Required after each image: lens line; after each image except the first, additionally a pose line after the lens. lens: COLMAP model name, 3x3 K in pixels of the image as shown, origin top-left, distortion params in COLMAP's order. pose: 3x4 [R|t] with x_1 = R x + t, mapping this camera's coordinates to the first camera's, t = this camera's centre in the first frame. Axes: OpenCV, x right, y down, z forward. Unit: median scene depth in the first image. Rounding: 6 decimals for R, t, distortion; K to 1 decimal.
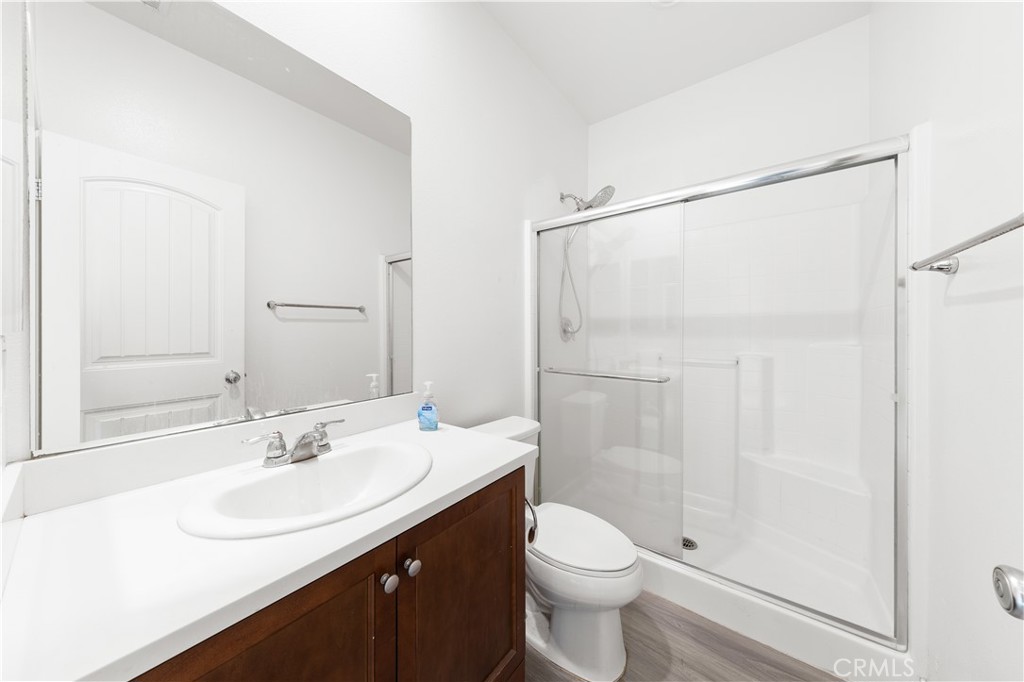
lens RADIAL K [[338.9, 0, 506.5], [0, 338.9, 336.5], [0, 0, 1]] dist [0.000860, 0.000087]
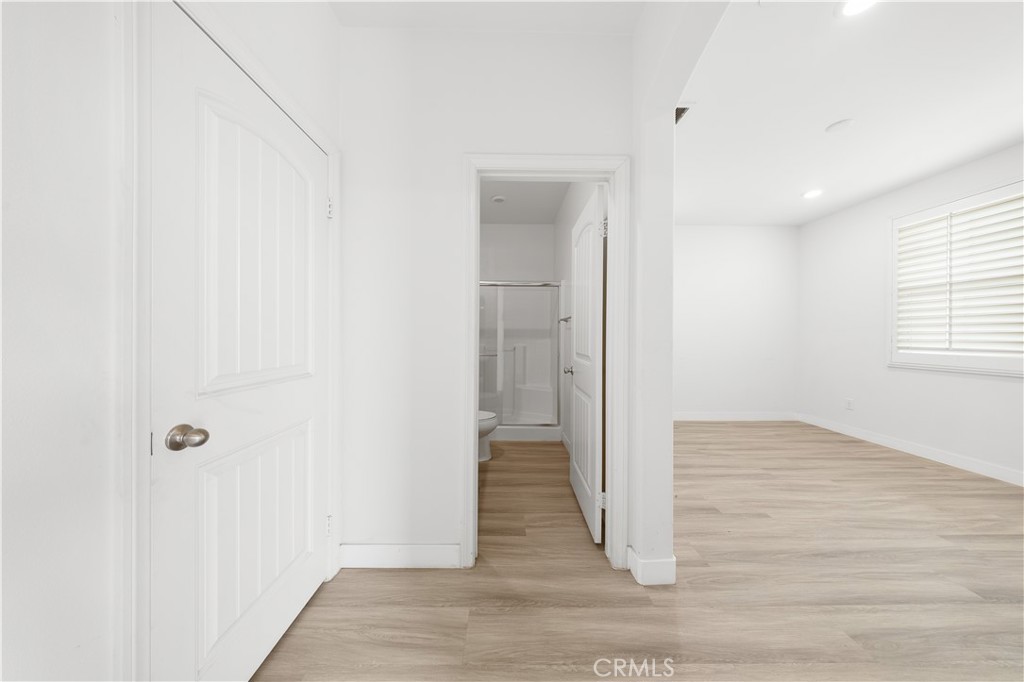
lens RADIAL K [[282.7, 0, 506.0], [0, 282.7, 340.7], [0, 0, 1]] dist [-0.003401, -0.000012]
pose [[0.791328, -0.002842, 0.611385, -0.727158], [-0.002878, 0.999961, 0.008373, 0.006119], [-0.611385, -0.008385, 0.791289, -0.670431]]
